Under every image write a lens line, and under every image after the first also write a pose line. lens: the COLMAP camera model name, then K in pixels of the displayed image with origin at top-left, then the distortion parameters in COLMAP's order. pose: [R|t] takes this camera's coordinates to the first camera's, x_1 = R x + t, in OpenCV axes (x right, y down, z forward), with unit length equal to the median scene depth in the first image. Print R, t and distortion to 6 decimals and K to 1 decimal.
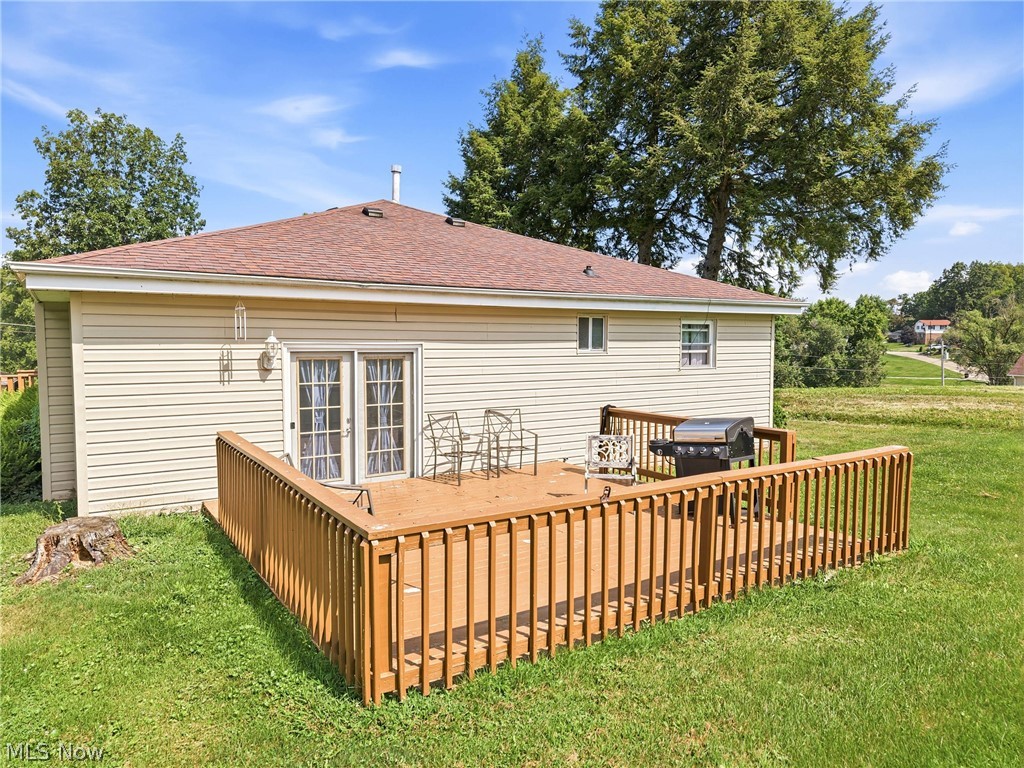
lens RADIAL K [[689.0, 0, 512.0], [0, 689.0, 384.0], [0, 0, 1]] dist [0.042324, -0.060353]
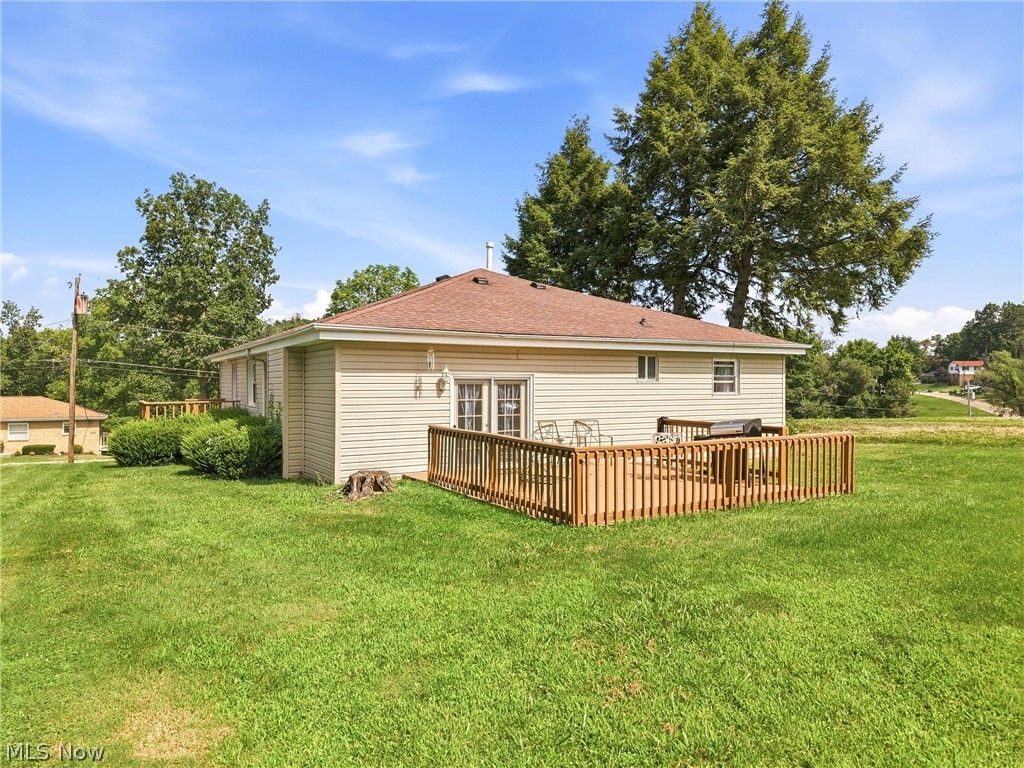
lens RADIAL K [[702.9, 0, 512.0], [0, 702.9, 384.0], [0, 0, 1]] dist [0.089524, -0.171490]
pose [[0.999367, -0.000921, -0.035576, -0.059347], [-0.001259, 0.998124, -0.061209, 0.025964], [0.035566, 0.061215, 0.997491, -0.236035]]
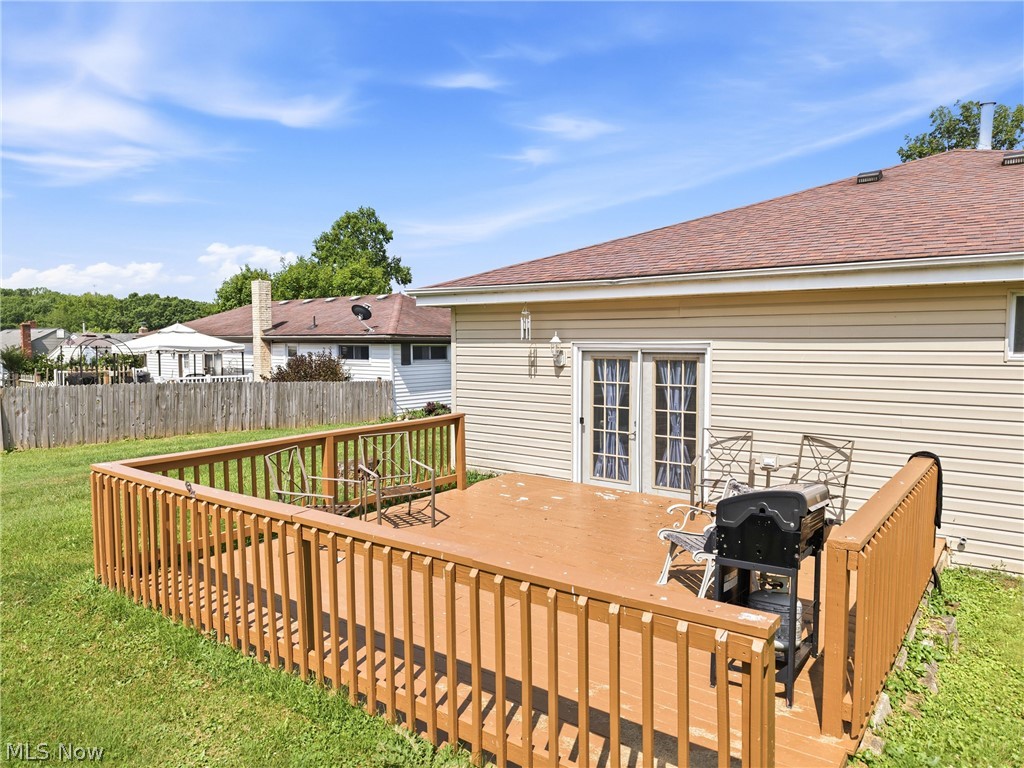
lens RADIAL K [[656.7, 0, 508.4], [0, 656.7, 380.2], [0, 0, 1]] dist [0.003056, -0.001006]
pose [[0.314685, 0.055079, -0.947597, 0.259053], [-0.056306, 0.997640, 0.039289, -0.015015], [0.947525, 0.040991, 0.317043, 0.249583]]
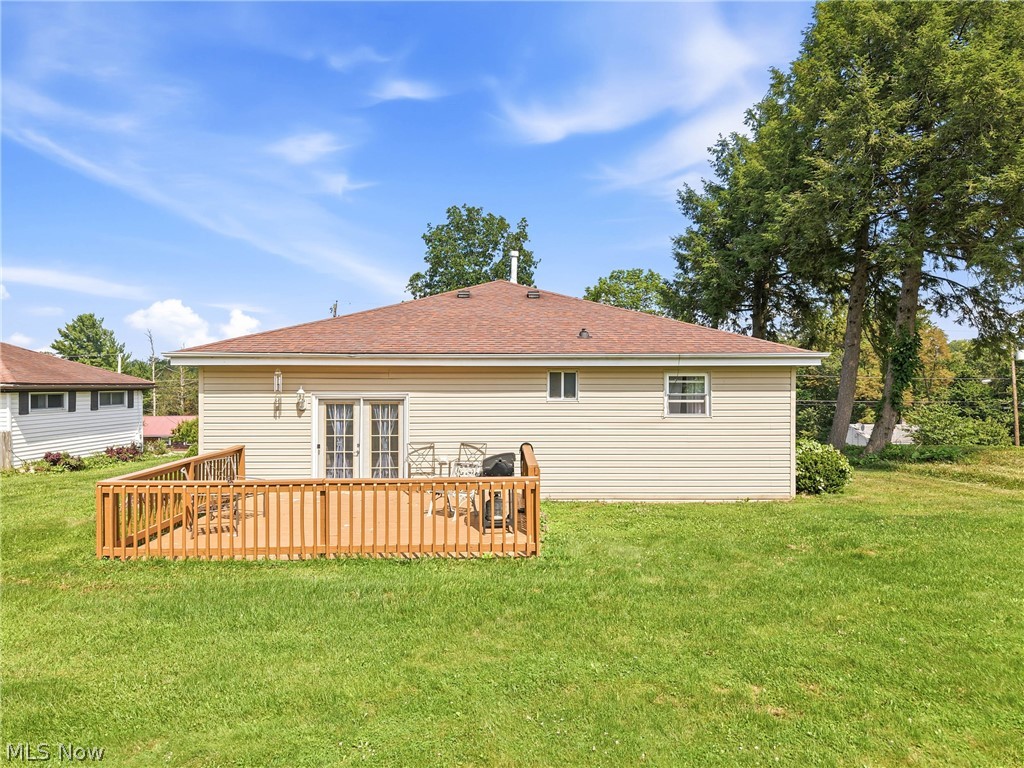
lens RADIAL K [[689.0, 0, 512.0], [0, 689.0, 384.0], [0, 0, 1]] dist [0.042324, -0.060353]
pose [[0.846024, 0.000528, -0.533144, 0.383602], [-0.032029, 0.998244, -0.049837, -0.007007], [0.532182, 0.059239, 0.844555, -0.039612]]
